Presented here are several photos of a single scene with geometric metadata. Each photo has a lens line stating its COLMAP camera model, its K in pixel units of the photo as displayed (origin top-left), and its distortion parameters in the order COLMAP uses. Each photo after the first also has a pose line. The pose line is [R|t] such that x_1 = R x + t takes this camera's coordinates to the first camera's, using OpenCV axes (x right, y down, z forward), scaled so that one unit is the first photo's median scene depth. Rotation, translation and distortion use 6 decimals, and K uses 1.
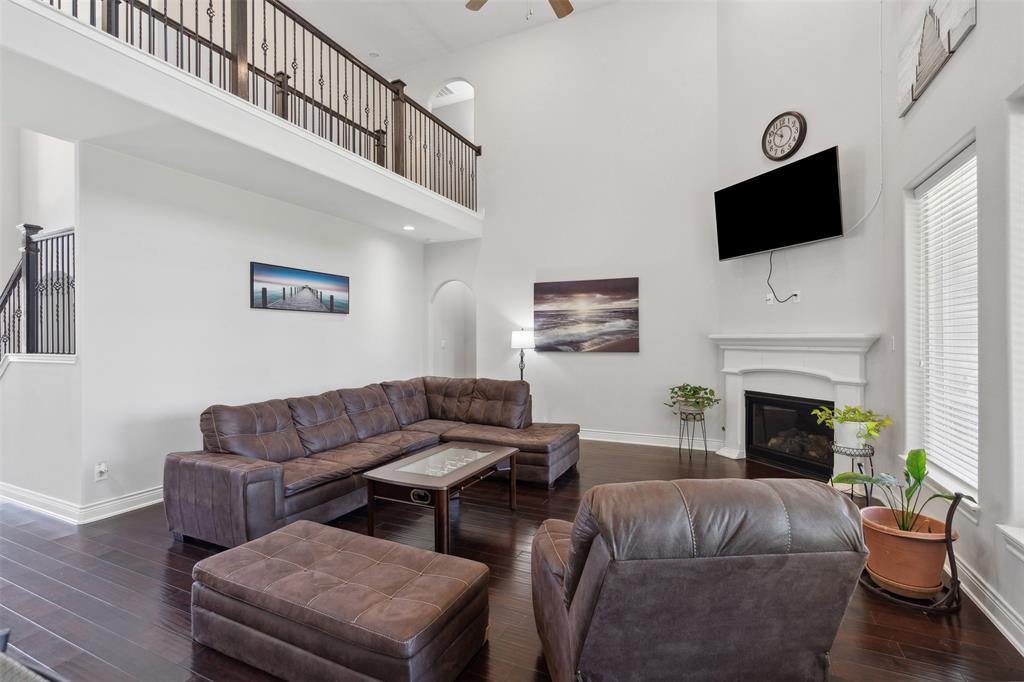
lens RADIAL K [[482.8, 0, 512.0], [0, 482.8, 341.0], [0, 0, 1]] dist [-0.000171, 0.000042]
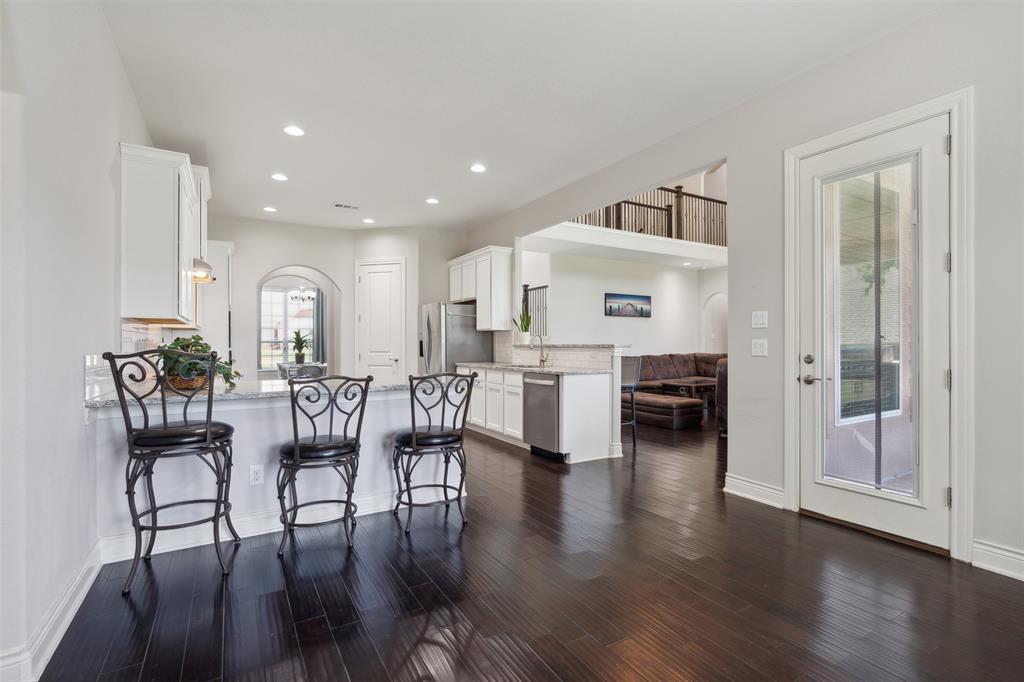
lens RADIAL K [[483.4, 0, 510.9], [0, 483.4, 343.8], [0, 0, 1]] dist [-0.002523, 0.000478]
pose [[0.834225, 0.003530, -0.551413, 0.257494], [-0.004227, 0.999991, 0.000006, 0.052774], [0.551408, 0.002326, 0.834233, -0.925534]]
